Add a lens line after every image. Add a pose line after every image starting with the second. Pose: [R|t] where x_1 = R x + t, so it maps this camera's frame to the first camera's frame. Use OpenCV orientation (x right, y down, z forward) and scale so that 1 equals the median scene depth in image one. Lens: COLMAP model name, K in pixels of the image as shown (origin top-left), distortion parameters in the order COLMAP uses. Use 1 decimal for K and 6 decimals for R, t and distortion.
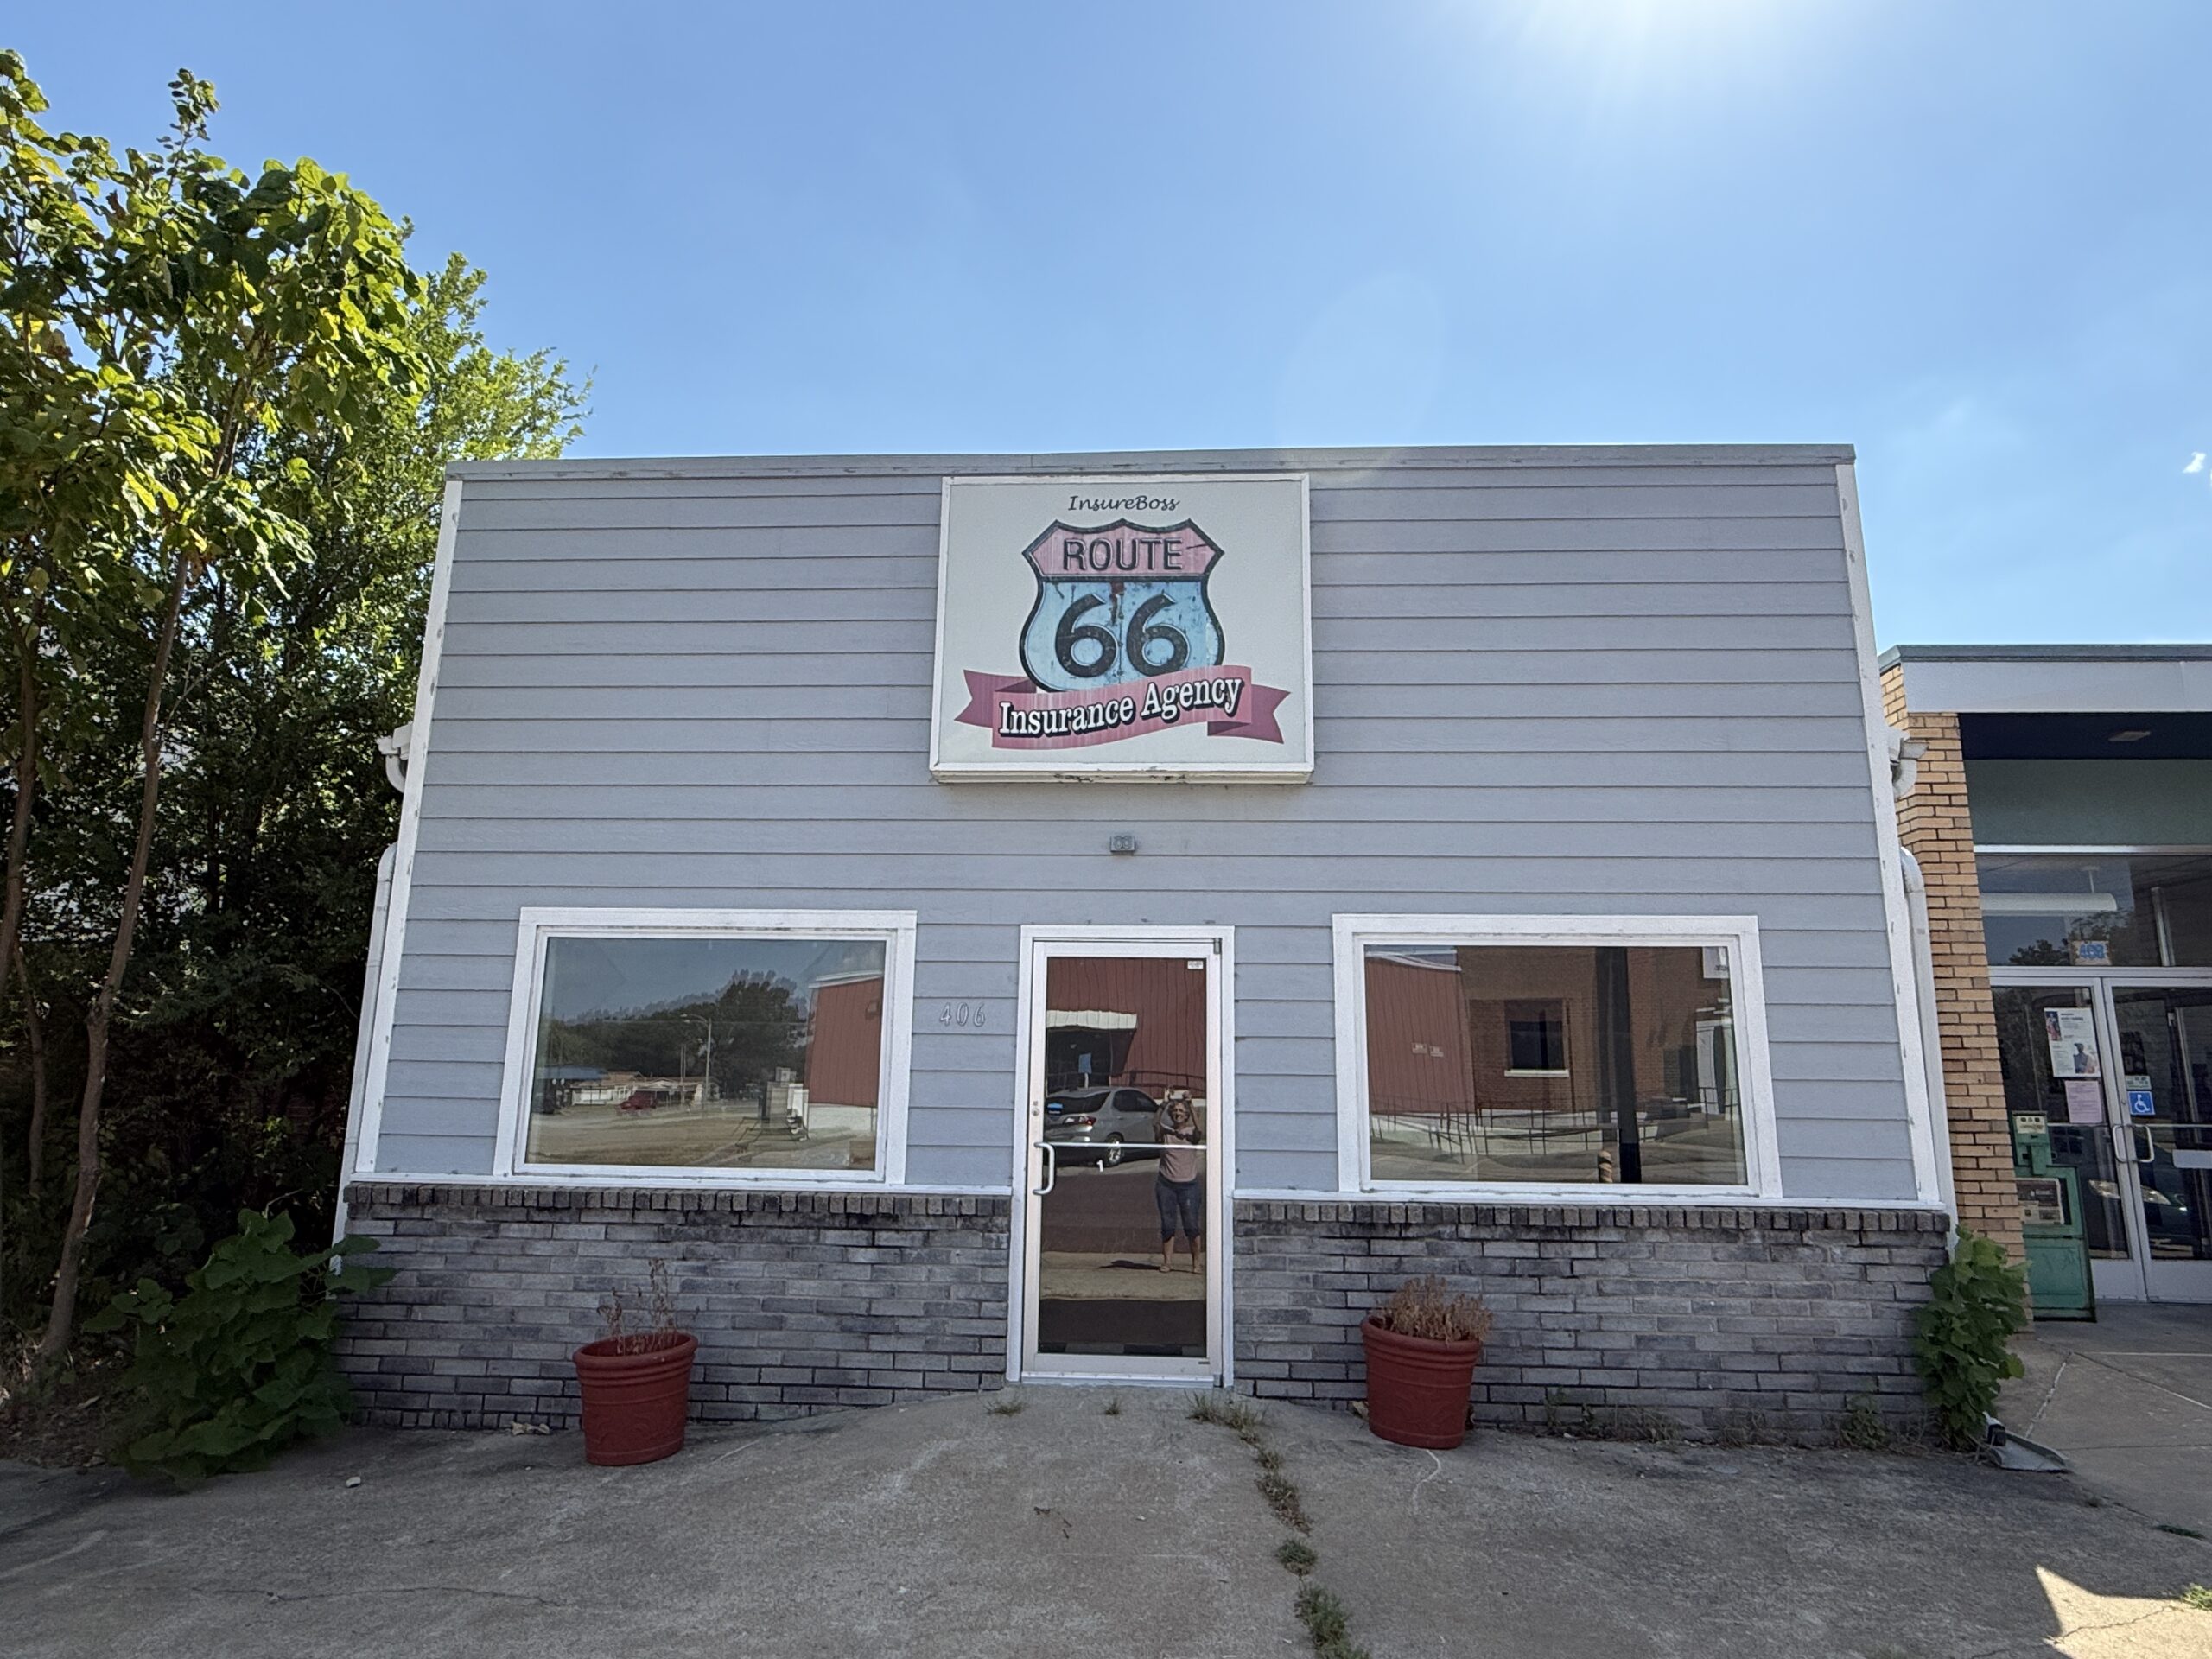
lens RADIAL K [[1298.5, 0, 1106.0], [0, 1298.5, 829.5], [0, 0, 1]] dist [0.003654, -0.033993]
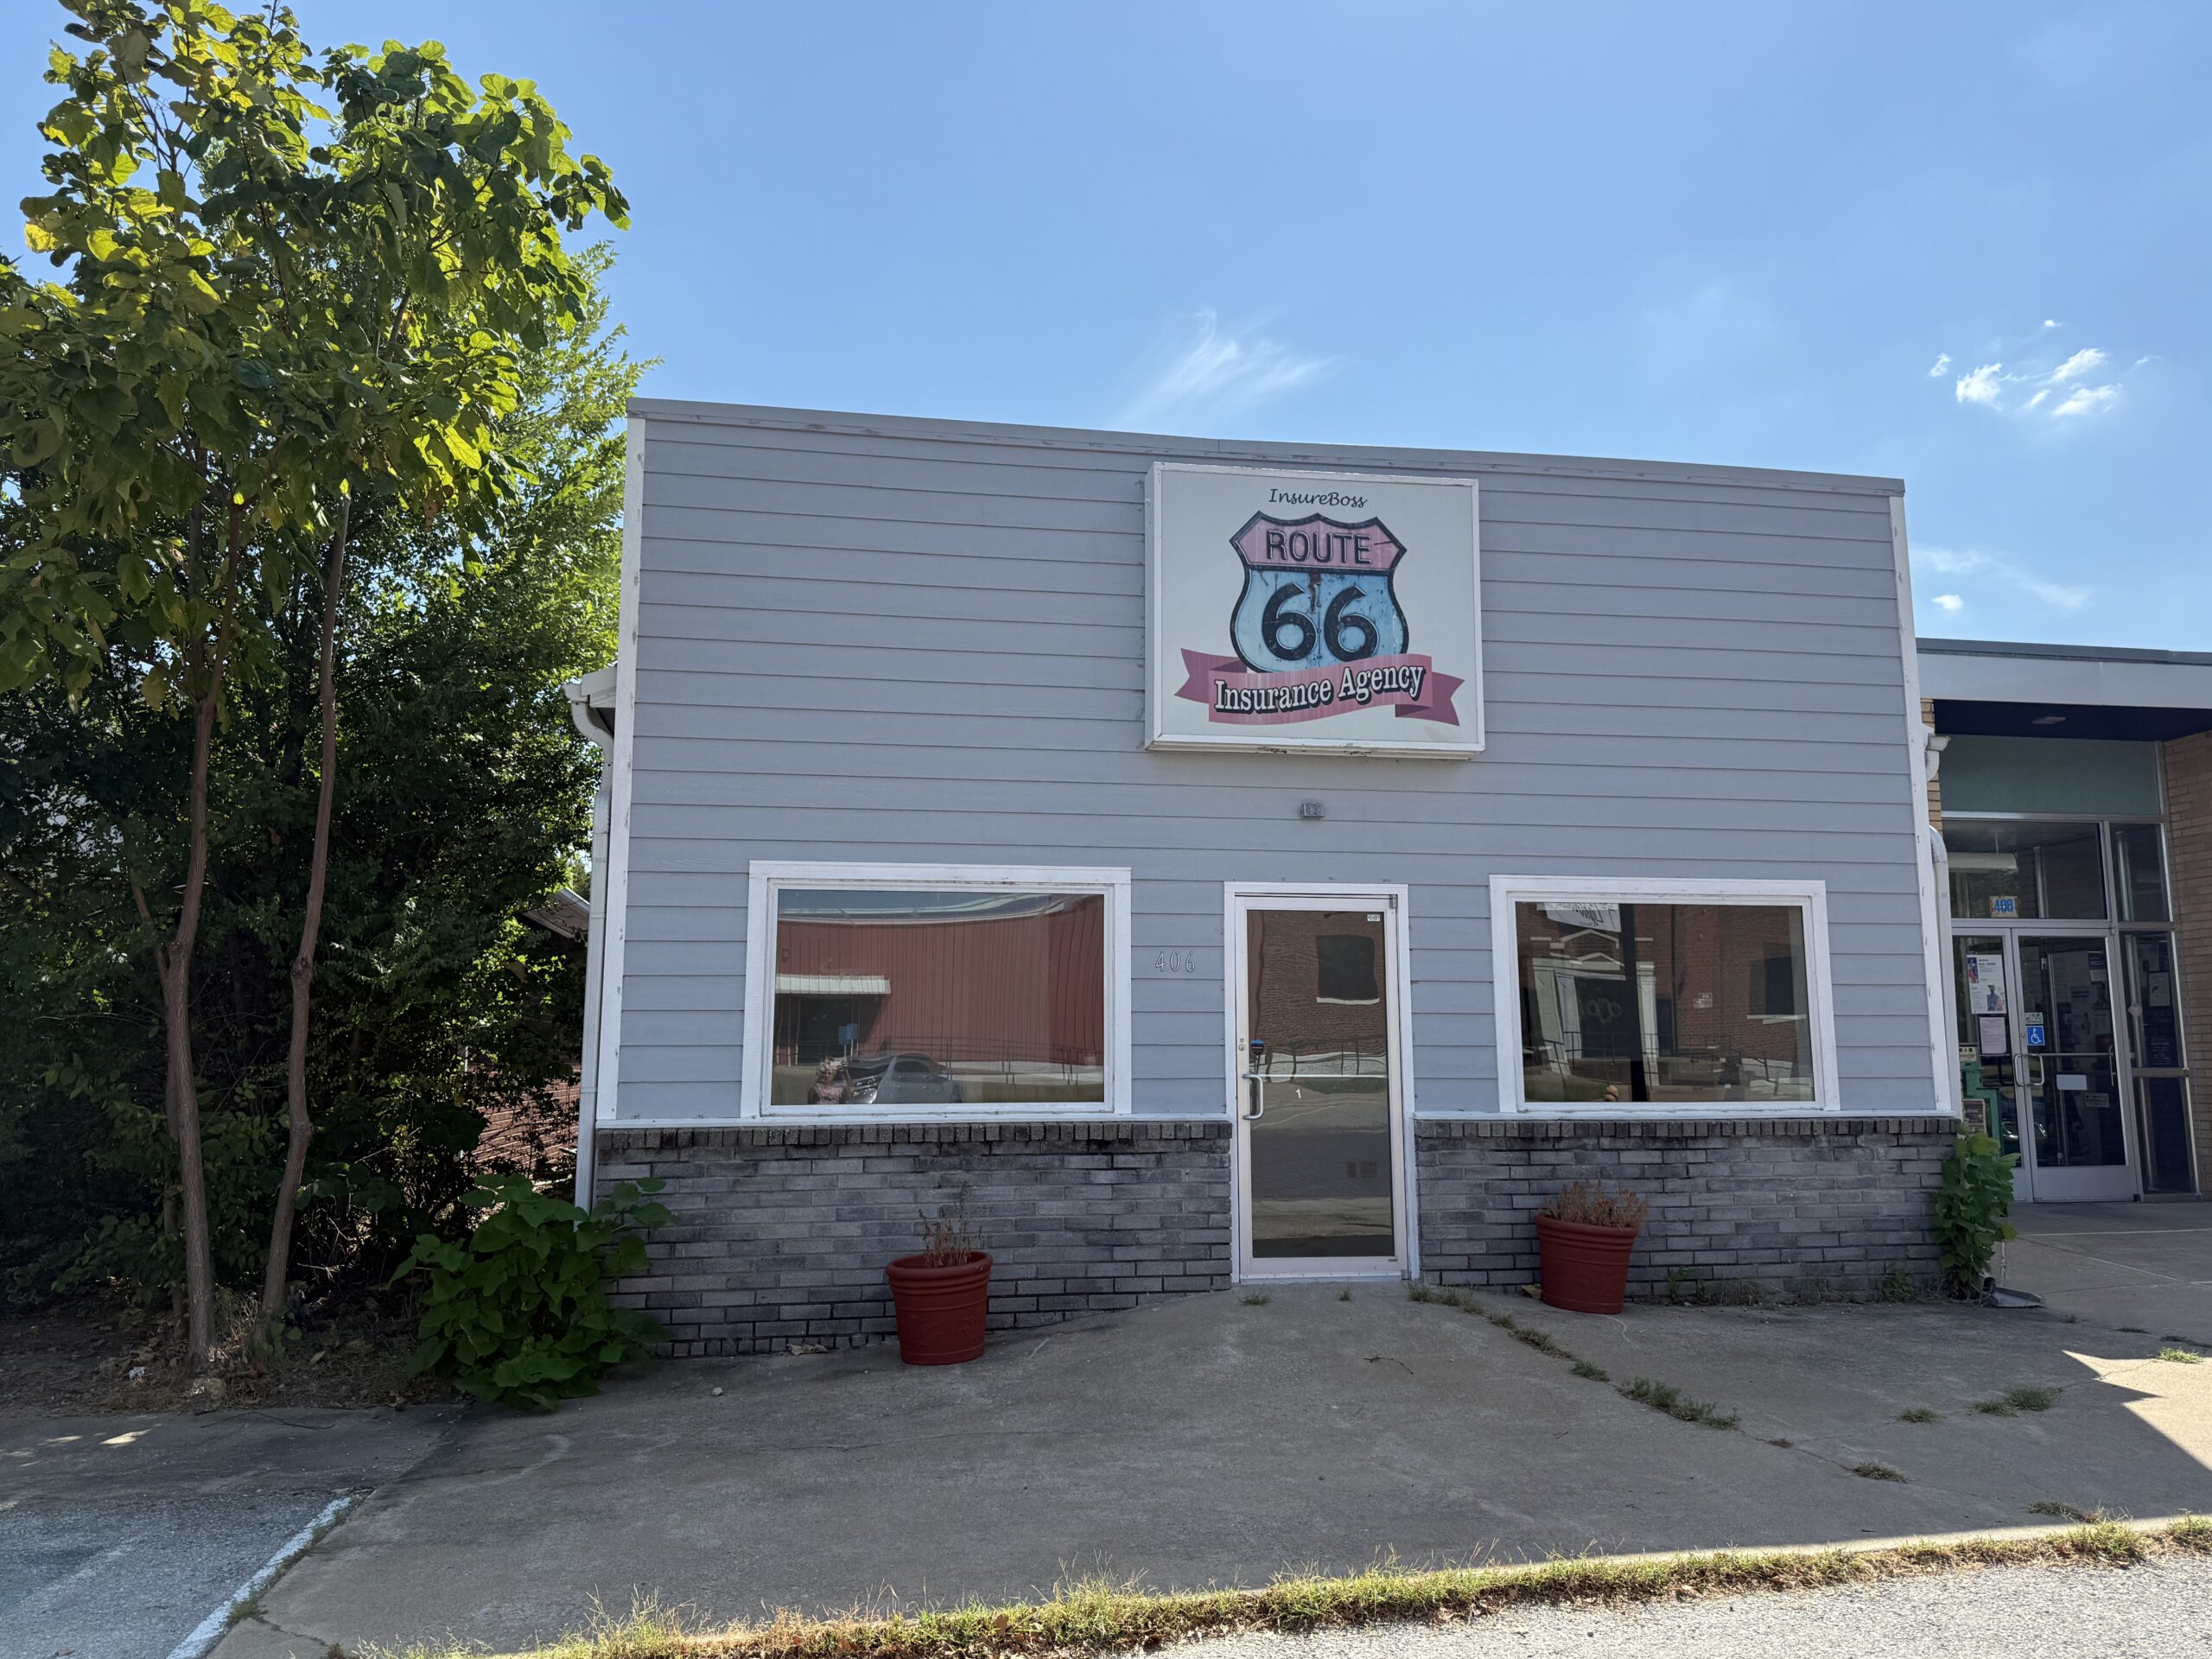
lens RADIAL K [[1587.6, 0, 1106.0], [0, 1587.6, 829.5], [0, 0, 1]] dist [0.181623, -0.448525]
pose [[0.975552, 0.015080, 0.219250, -0.483467], [-0.028905, 0.997781, 0.059983, -0.051740], [-0.217859, -0.064854, 0.973823, -0.315072]]
